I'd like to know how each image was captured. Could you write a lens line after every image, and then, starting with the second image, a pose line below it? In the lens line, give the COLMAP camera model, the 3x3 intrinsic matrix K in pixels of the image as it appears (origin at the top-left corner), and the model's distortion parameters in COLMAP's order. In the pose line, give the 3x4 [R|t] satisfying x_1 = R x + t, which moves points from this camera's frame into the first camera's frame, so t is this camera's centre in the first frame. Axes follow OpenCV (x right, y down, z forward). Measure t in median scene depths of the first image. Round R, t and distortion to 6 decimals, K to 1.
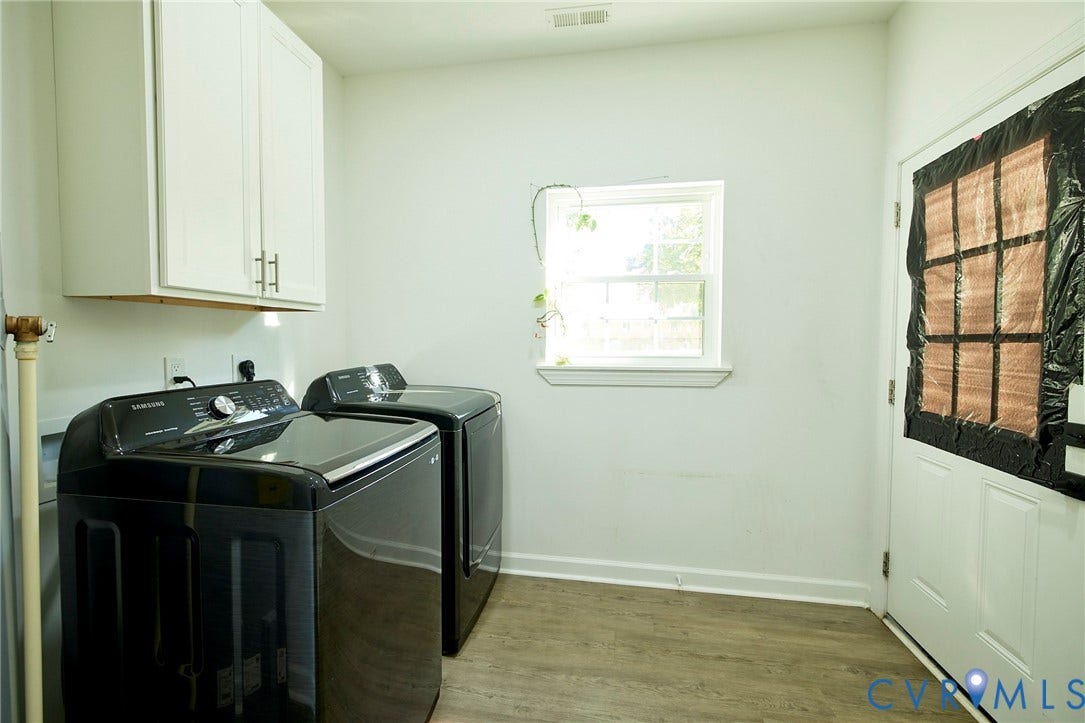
lens RADIAL K [[466.8, 0, 534.9], [0, 466.8, 358.0], [0, 0, 1]] dist [0.002631, 0.000196]
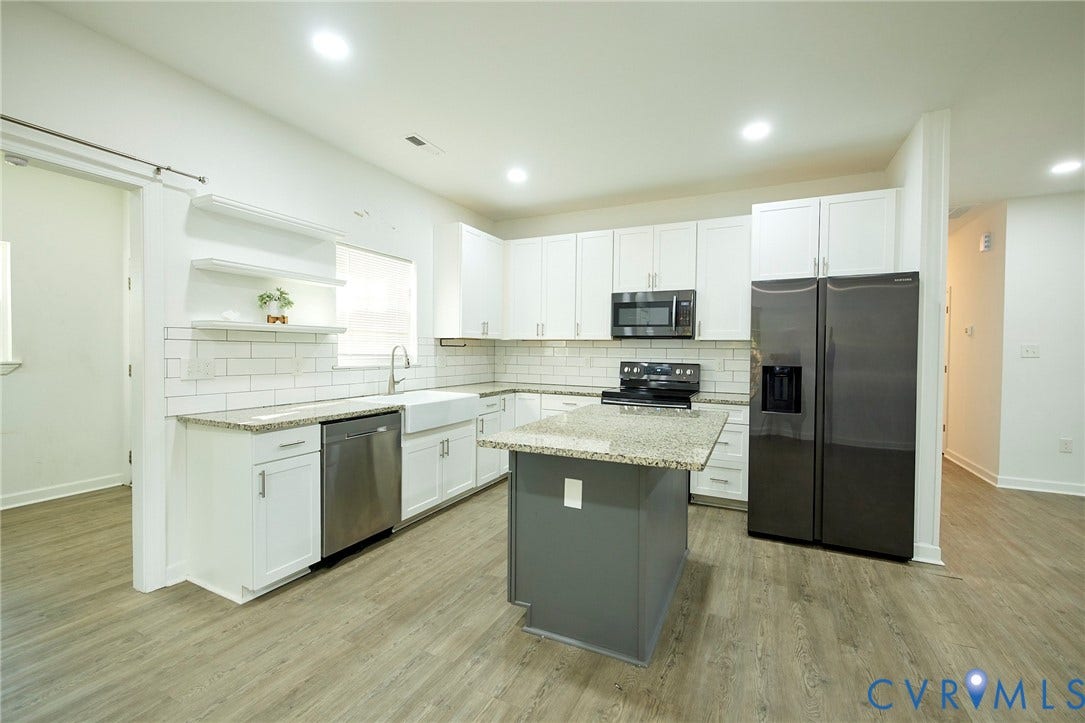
lens RADIAL K [[466.8, 0, 534.9], [0, 466.8, 358.0], [0, 0, 1]] dist [0.002631, 0.000196]
pose [[0.281377, -0.016666, 0.959453, -0.678108], [0.030118, 0.999510, 0.008529, 0.052026], [-0.959125, 0.026497, 0.281741, -1.239935]]
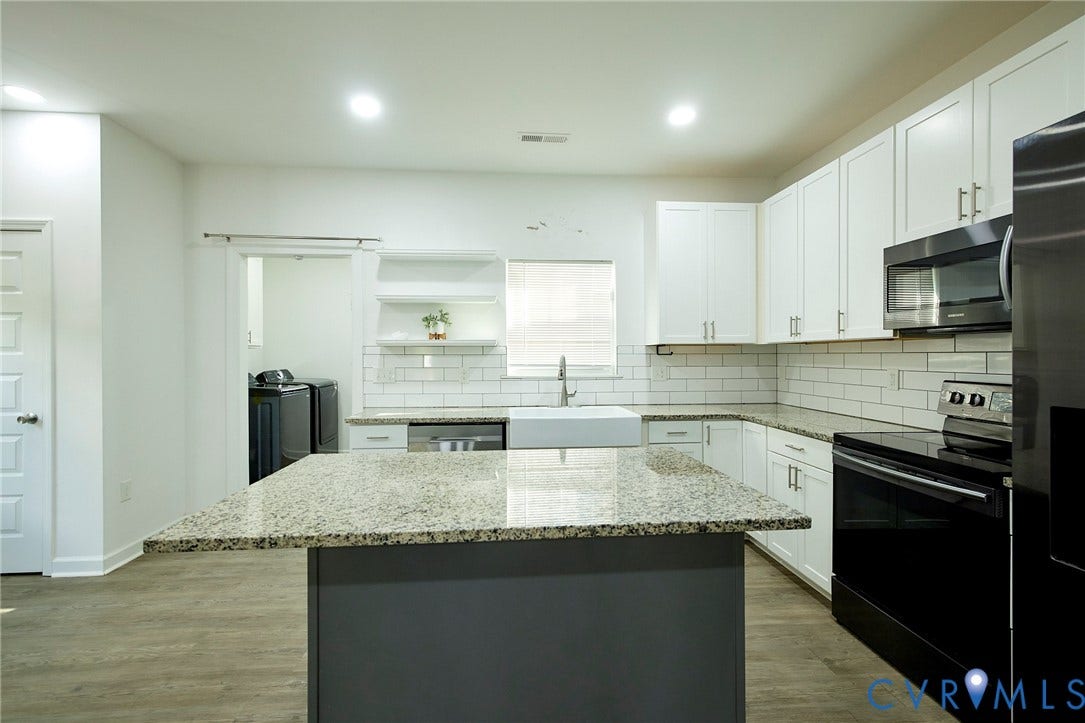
lens RADIAL K [[466.8, 0, 534.9], [0, 466.8, 358.0], [0, 0, 1]] dist [0.002631, 0.000196]
pose [[0.968896, -0.006105, 0.247395, 0.369748], [0.015794, 0.999183, -0.037199, 0.074170], [-0.246965, 0.039950, 0.968200, -1.838814]]
